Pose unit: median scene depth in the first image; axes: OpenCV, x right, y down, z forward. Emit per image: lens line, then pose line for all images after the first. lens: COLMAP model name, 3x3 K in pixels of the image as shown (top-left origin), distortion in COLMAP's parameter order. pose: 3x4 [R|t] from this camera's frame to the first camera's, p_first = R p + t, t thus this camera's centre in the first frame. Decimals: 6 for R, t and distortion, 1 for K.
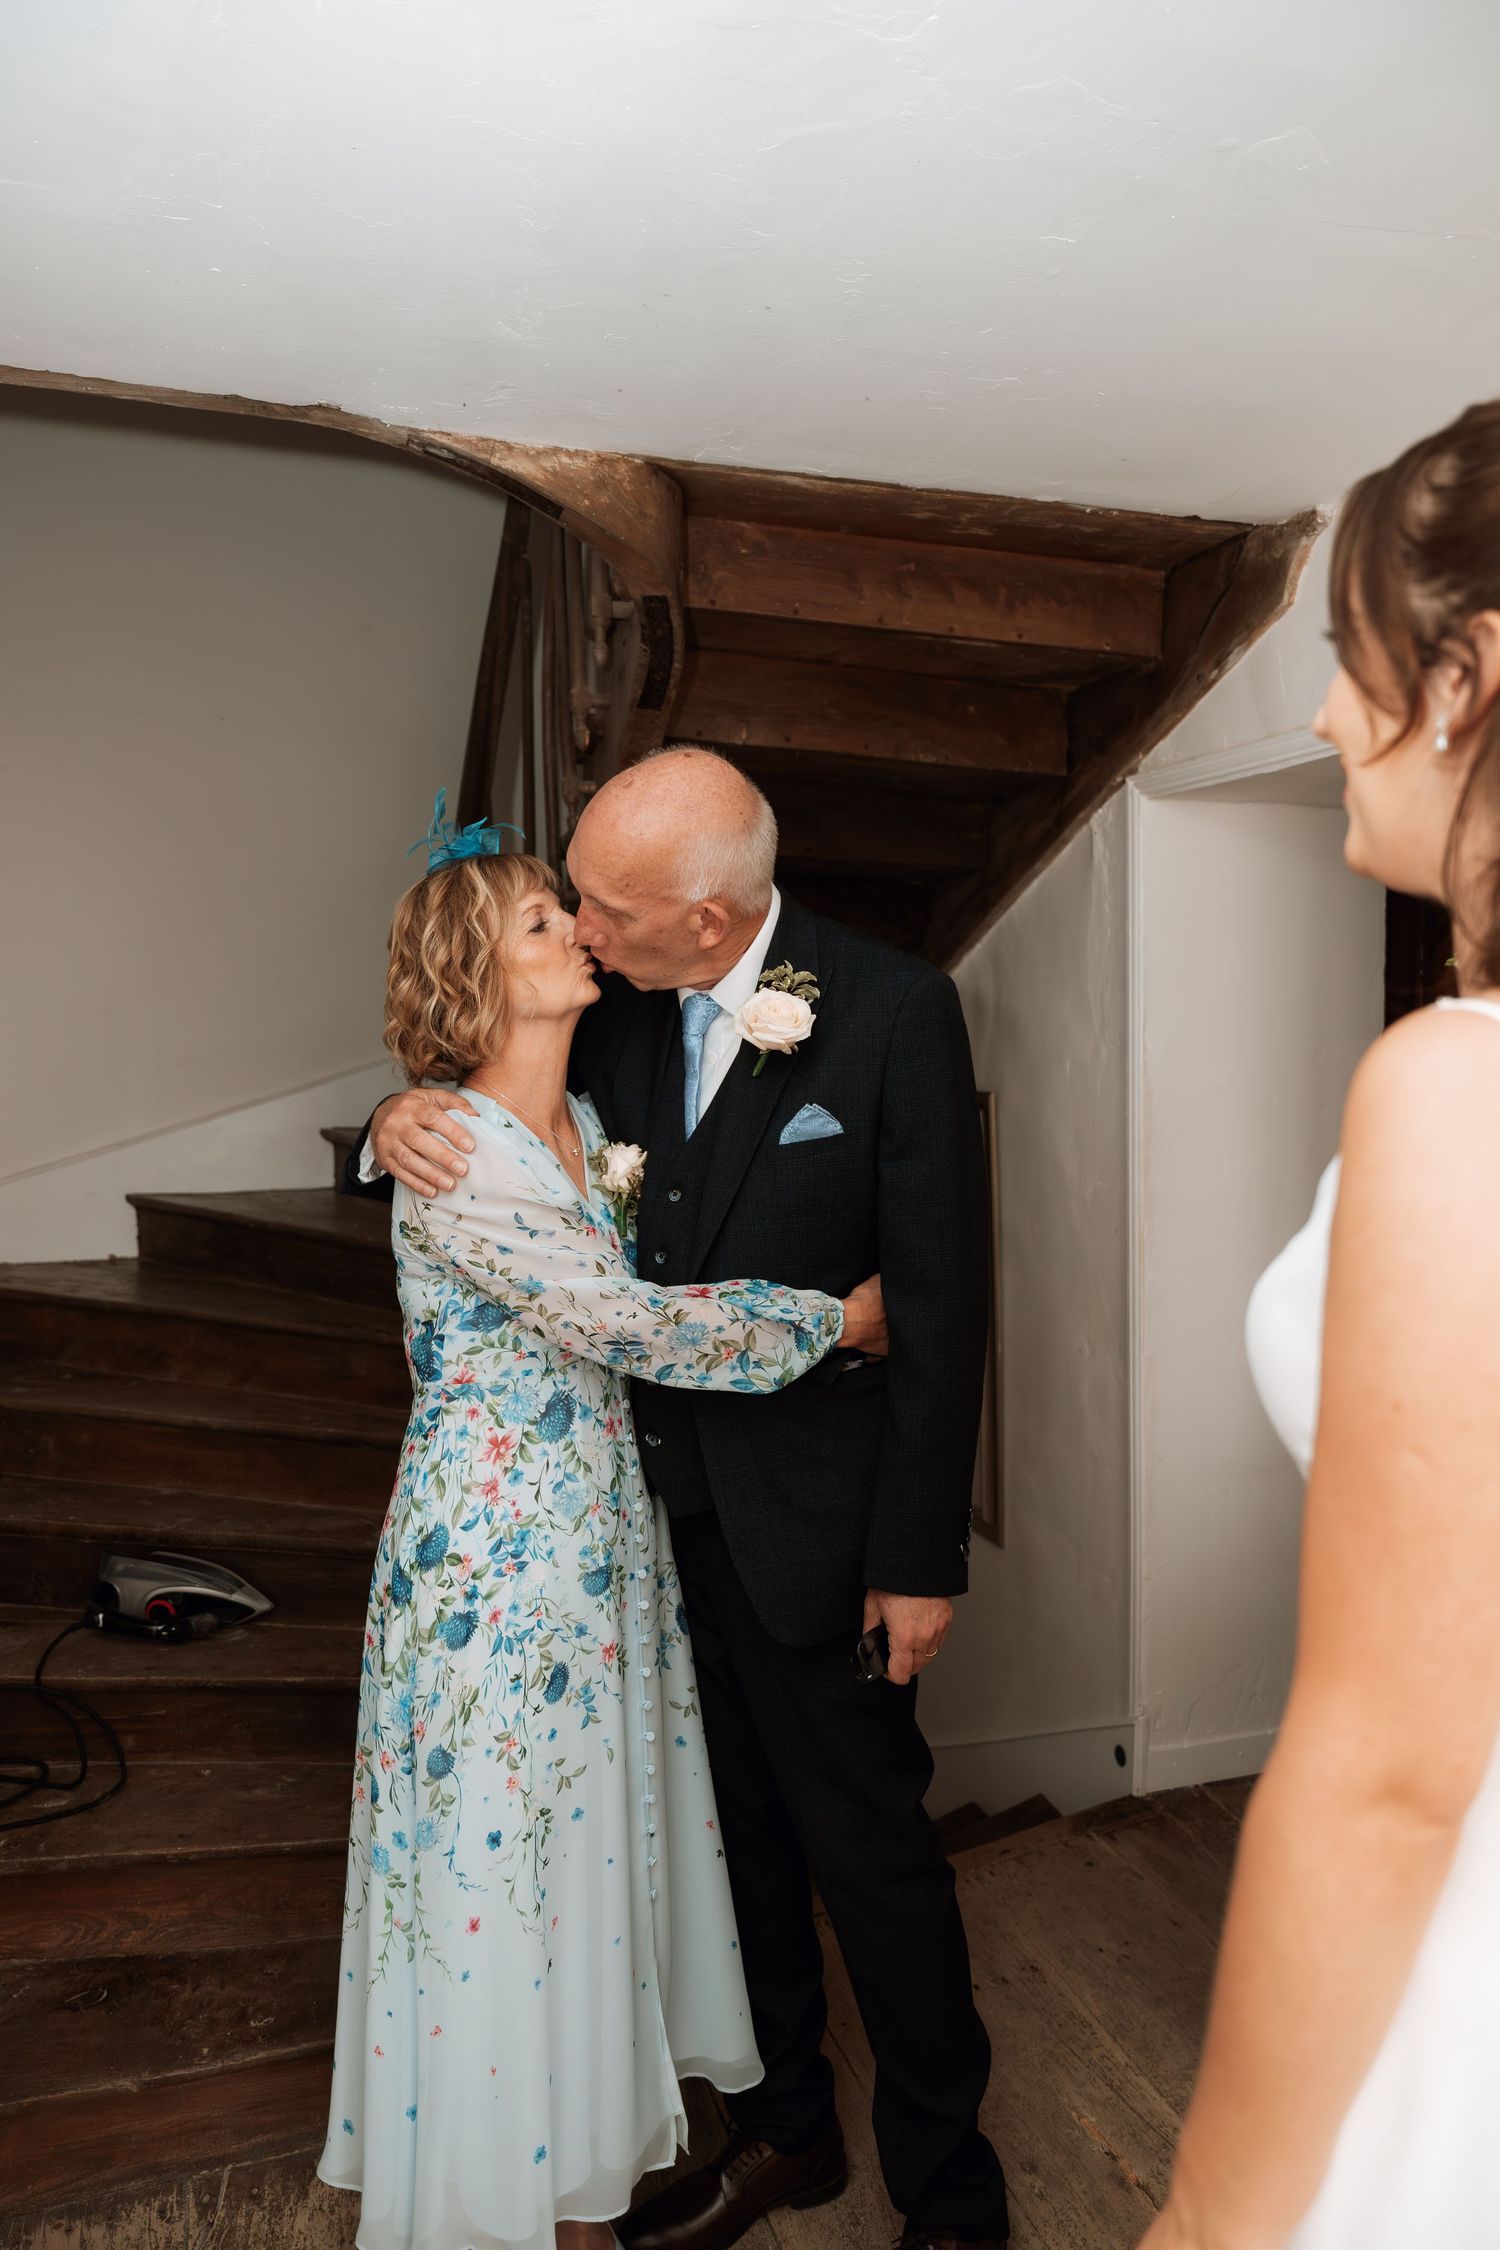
lens RADIAL K [[1507.1, 0, 731.0], [0, 1507.1, 1132.2], [0, 0, 1]] dist [0.000483, -0.011577]
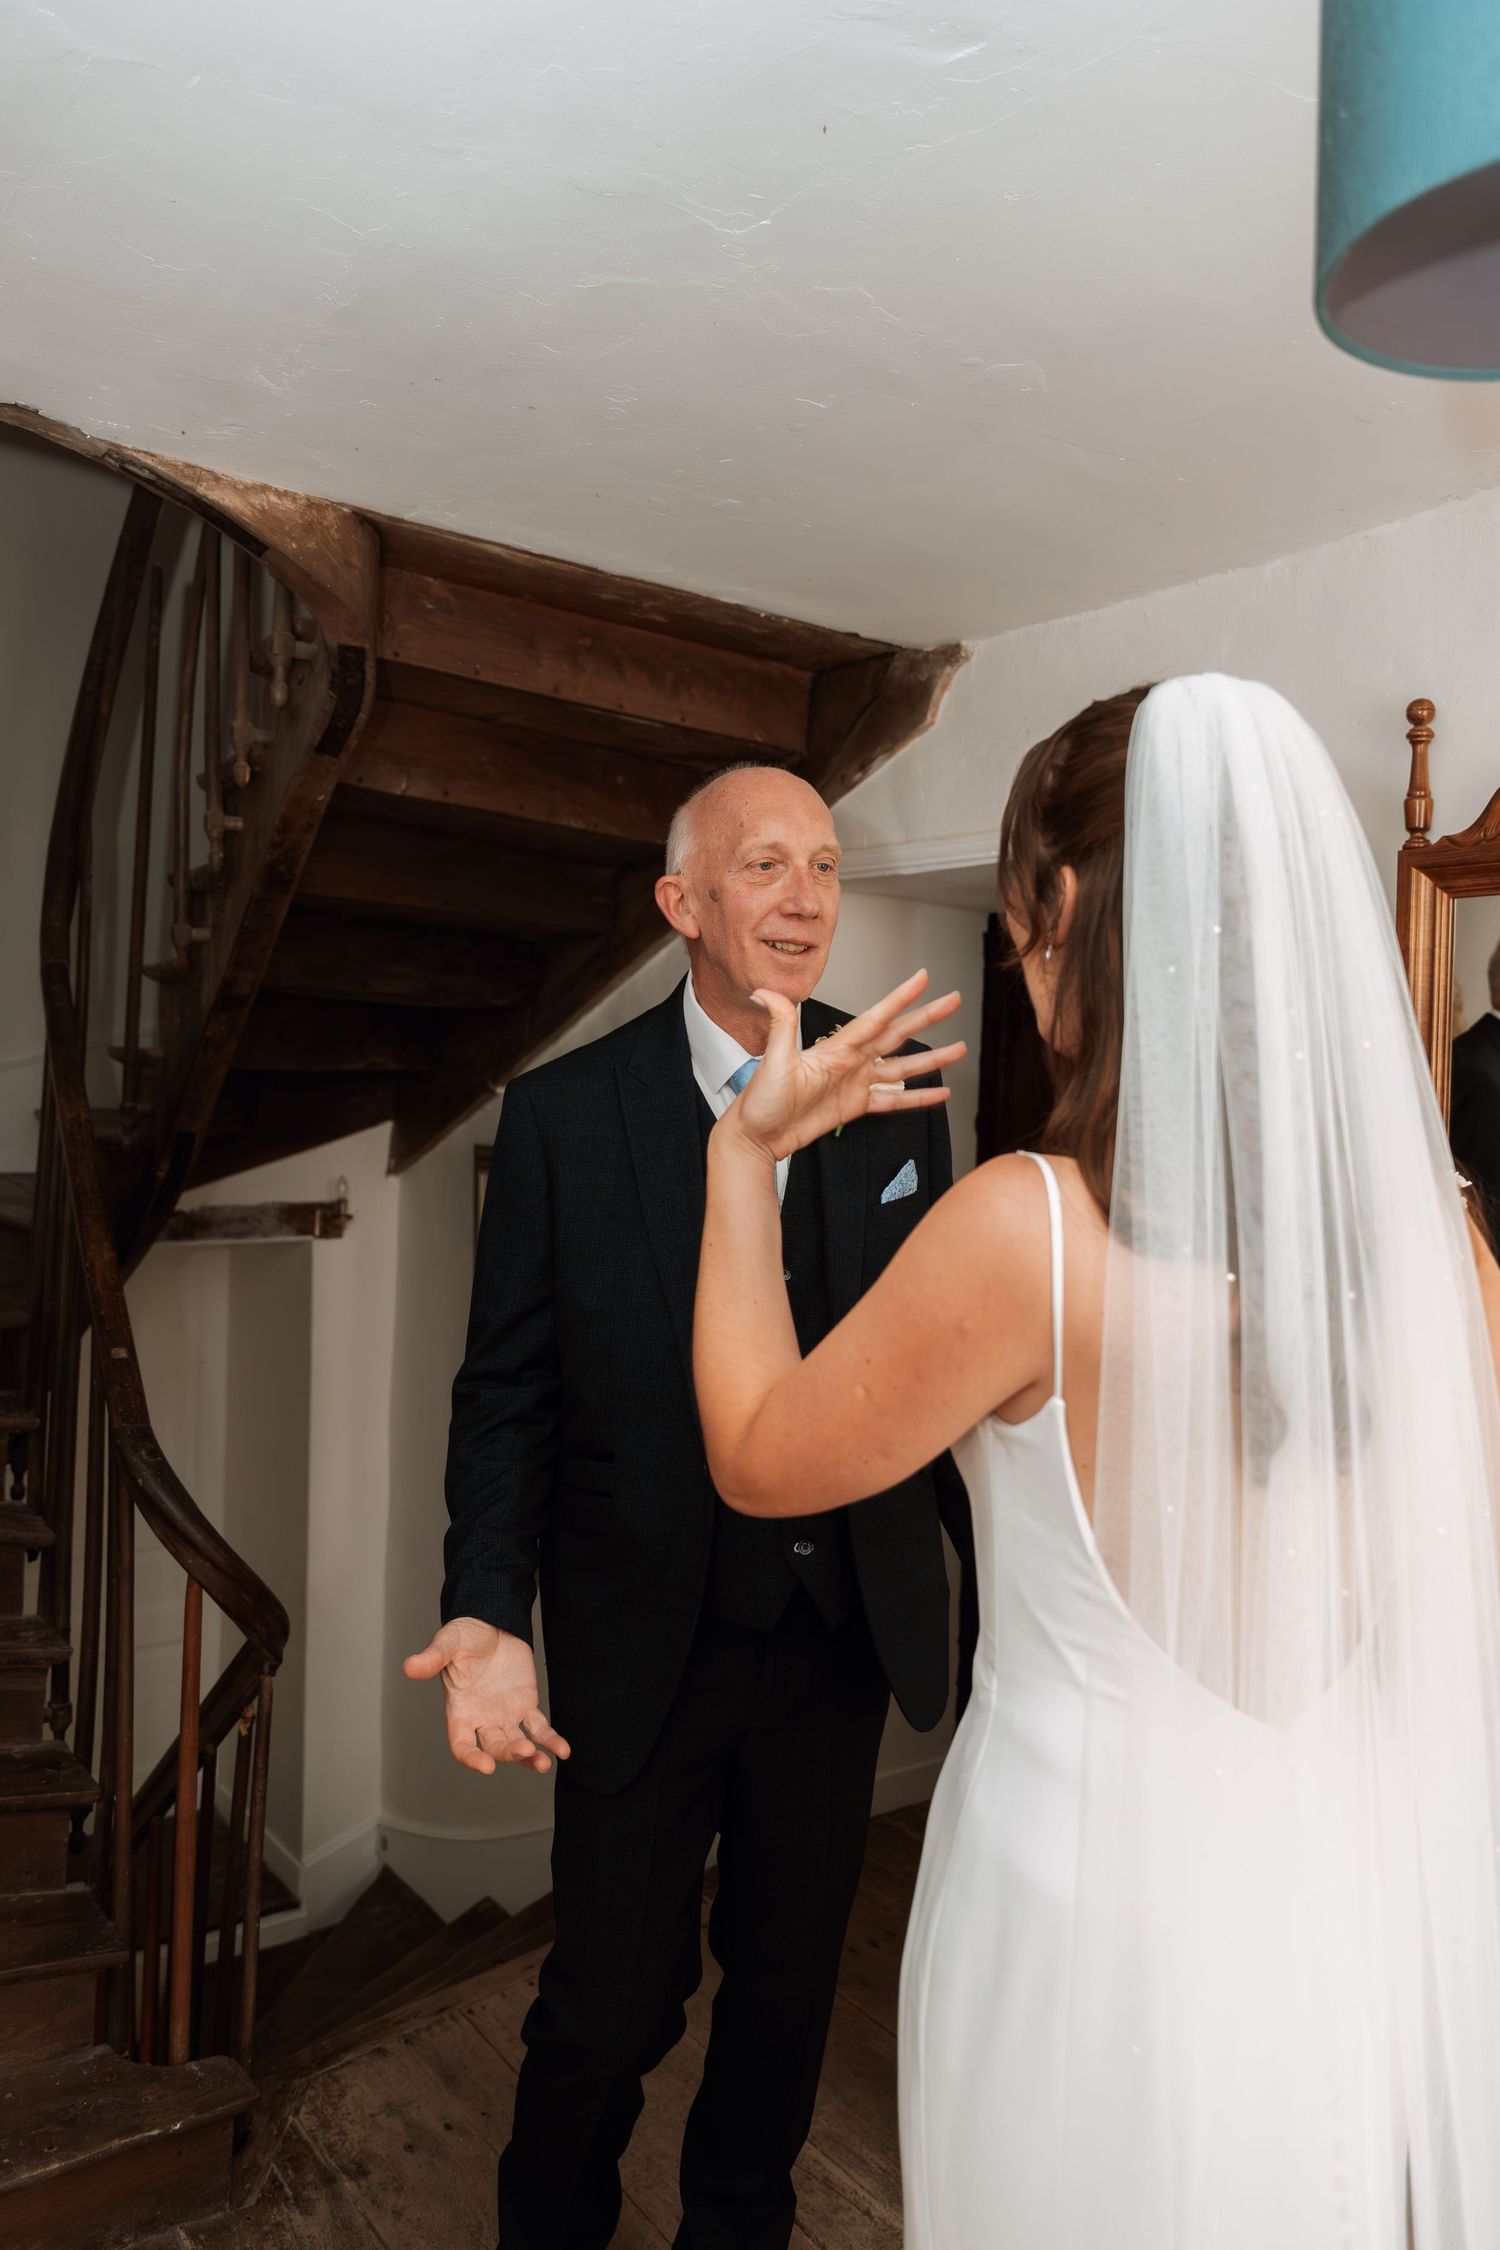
lens RADIAL K [[1610.7, 0, 749.1], [0, 1610.7, 1132.2], [0, 0, 1]] dist [-0.000491, -0.016746]
pose [[0.948687, 0.039937, 0.313686, -0.110545], [-0.030188, 0.998900, -0.035875, -0.010628], [-0.314773, 0.024564, 0.948849, -0.057040]]
